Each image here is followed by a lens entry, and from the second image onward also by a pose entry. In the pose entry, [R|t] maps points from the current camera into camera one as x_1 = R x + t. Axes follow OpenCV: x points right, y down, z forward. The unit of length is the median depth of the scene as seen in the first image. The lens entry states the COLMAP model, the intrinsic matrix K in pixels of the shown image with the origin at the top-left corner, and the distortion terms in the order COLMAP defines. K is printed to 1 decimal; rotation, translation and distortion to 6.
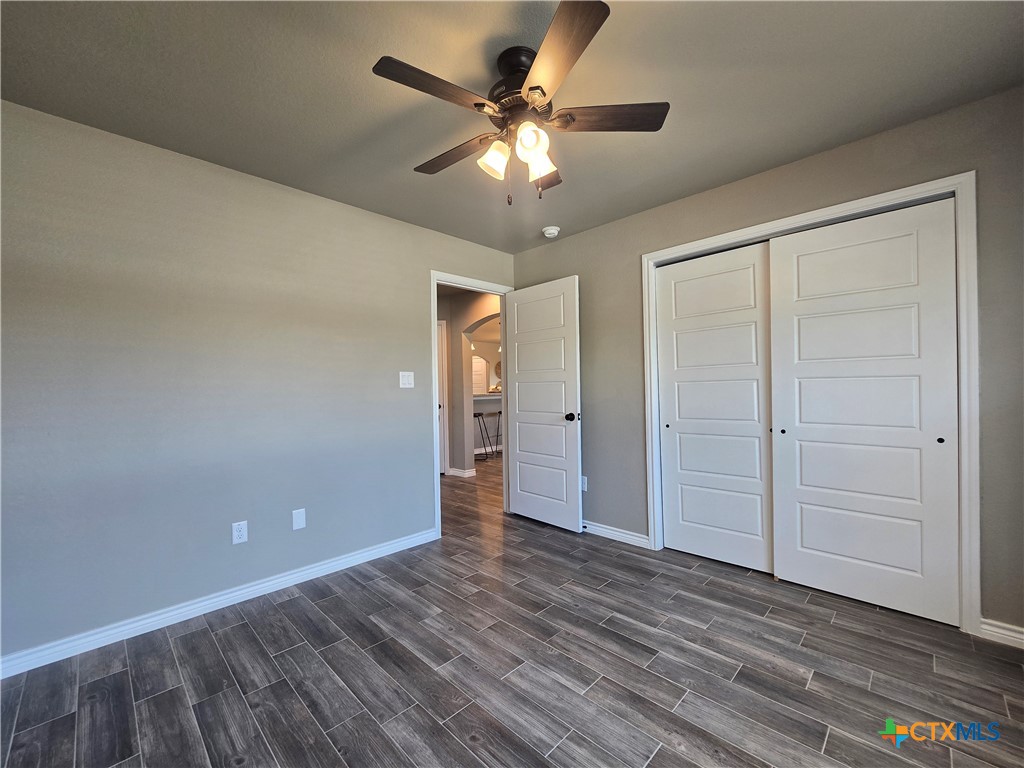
lens RADIAL K [[418.9, 0, 507.2], [0, 418.9, 387.7], [0, 0, 1]] dist [-0.001044, -0.000315]
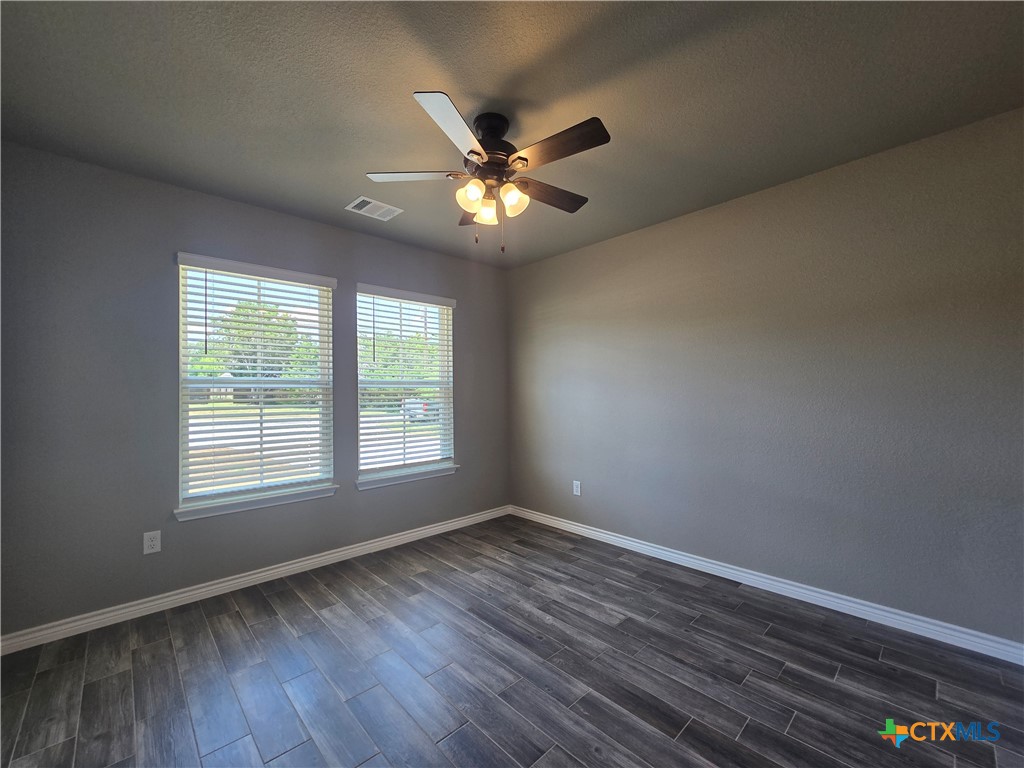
lens RADIAL K [[418.9, 0, 507.2], [0, 418.9, 387.7], [0, 0, 1]] dist [-0.001044, -0.000315]
pose [[-0.999058, 0.029740, 0.031608, -0.031178], [0.029430, 0.999515, -0.010226, -0.022381], [-0.031897, -0.009287, -0.999448, 2.083292]]
